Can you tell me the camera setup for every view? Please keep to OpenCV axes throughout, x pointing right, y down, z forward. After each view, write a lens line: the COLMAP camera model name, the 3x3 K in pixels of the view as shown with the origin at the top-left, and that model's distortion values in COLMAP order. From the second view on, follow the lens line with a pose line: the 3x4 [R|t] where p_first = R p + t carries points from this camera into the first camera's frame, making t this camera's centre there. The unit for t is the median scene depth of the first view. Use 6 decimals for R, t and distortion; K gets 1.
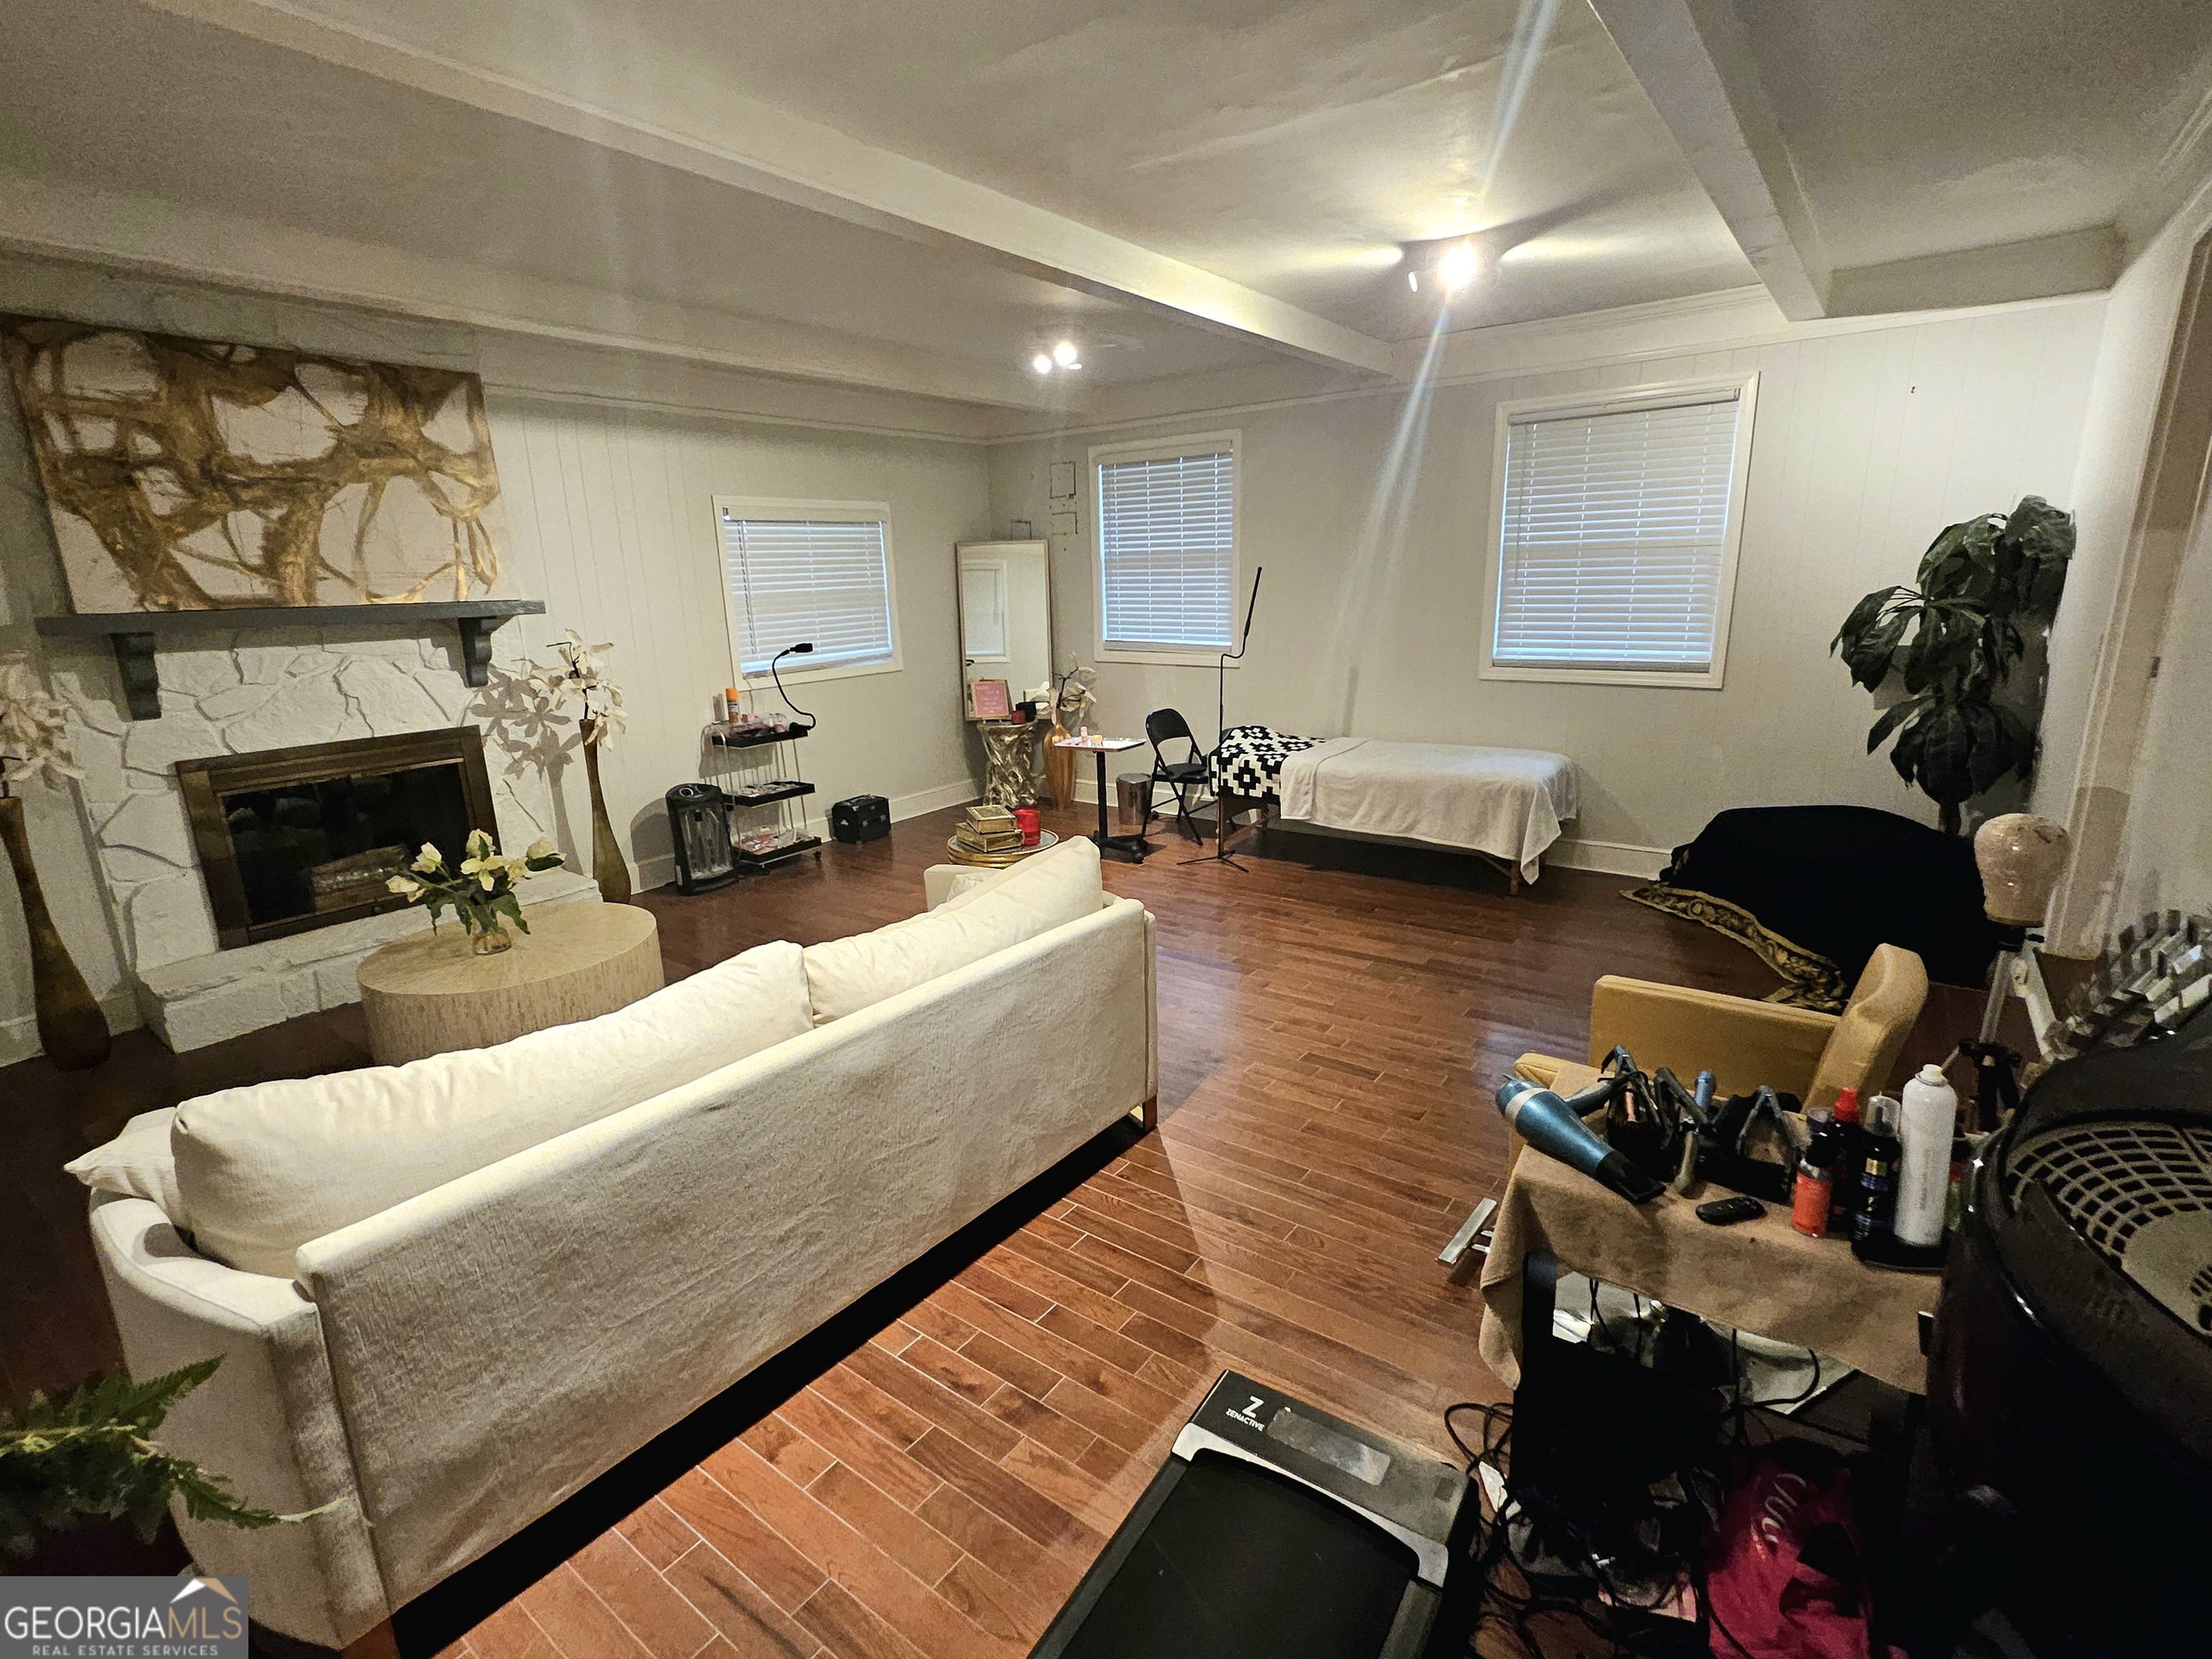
lens RADIAL K [[1024.3, 0, 1099.5], [0, 1024.3, 820.6], [0, 0, 1]] dist [-0.000245, 0.000213]
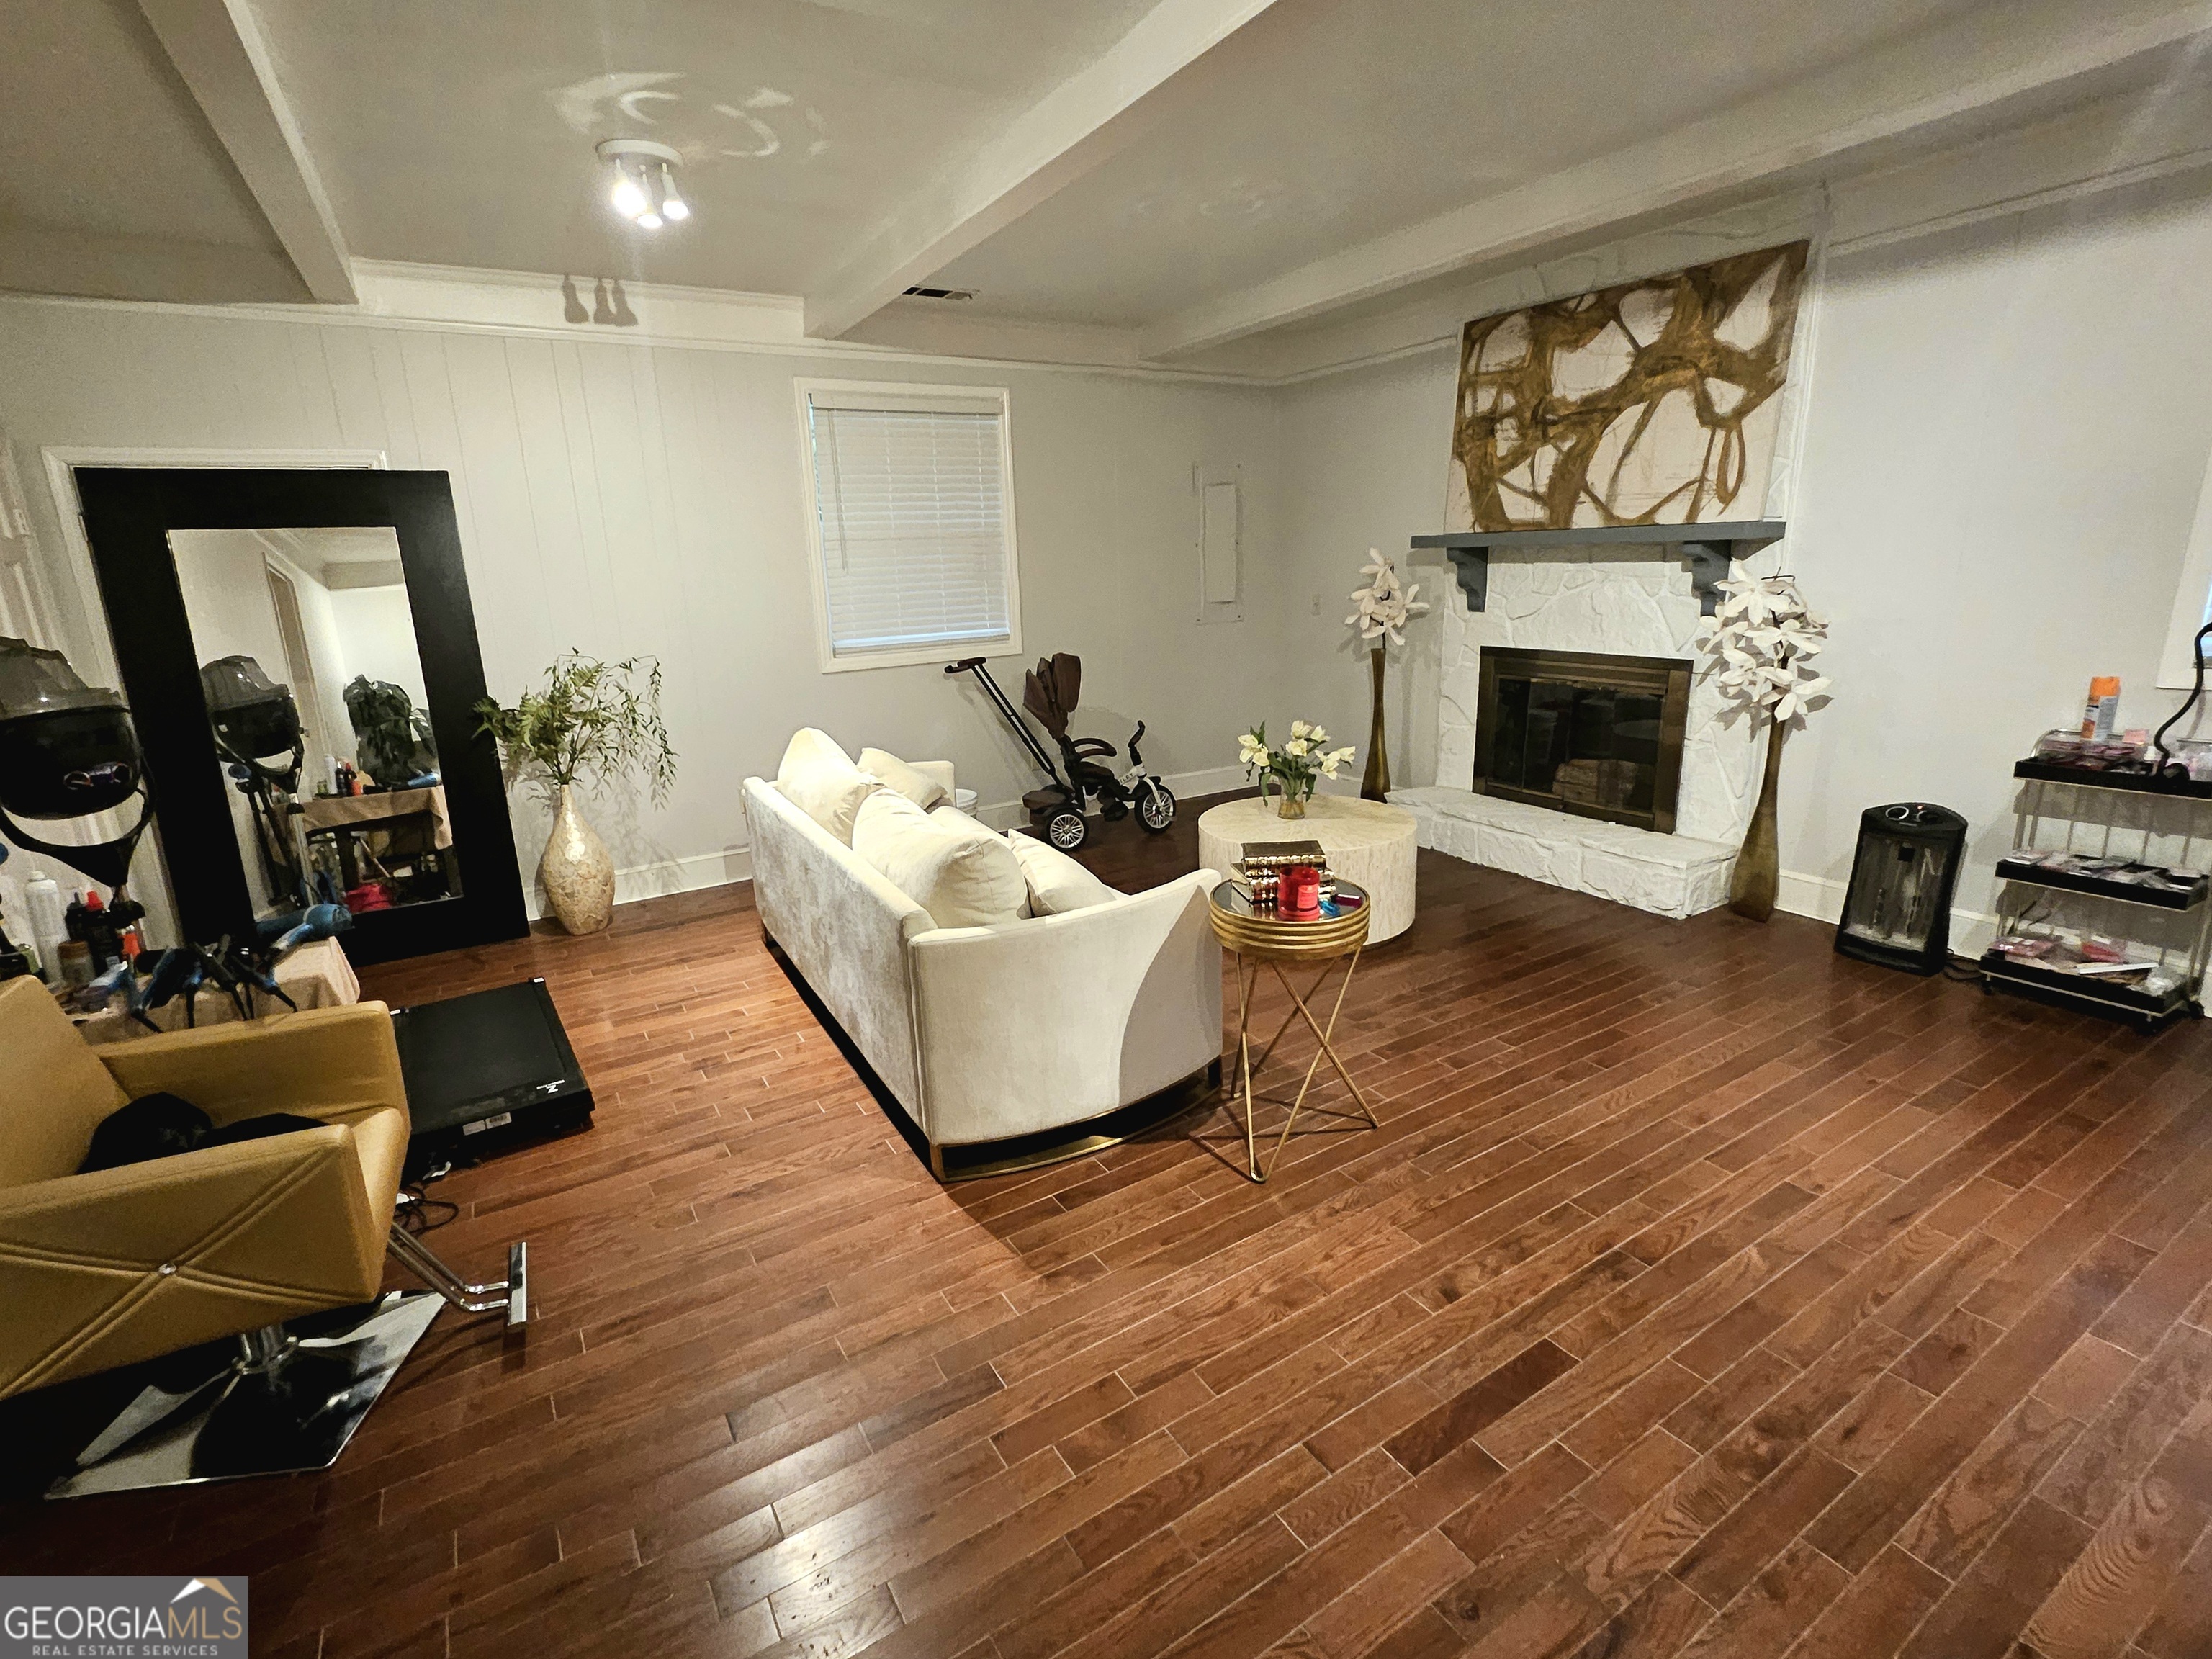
lens RADIAL K [[1024.3, 0, 1099.5], [0, 1024.3, 820.6], [0, 0, 1]] dist [-0.000245, 0.000213]
pose [[-0.362306, 0.281257, -0.888611, 0.506667], [-0.168471, 0.917920, 0.359223, -0.233037], [0.916707, 0.279853, -0.285184, 0.943949]]
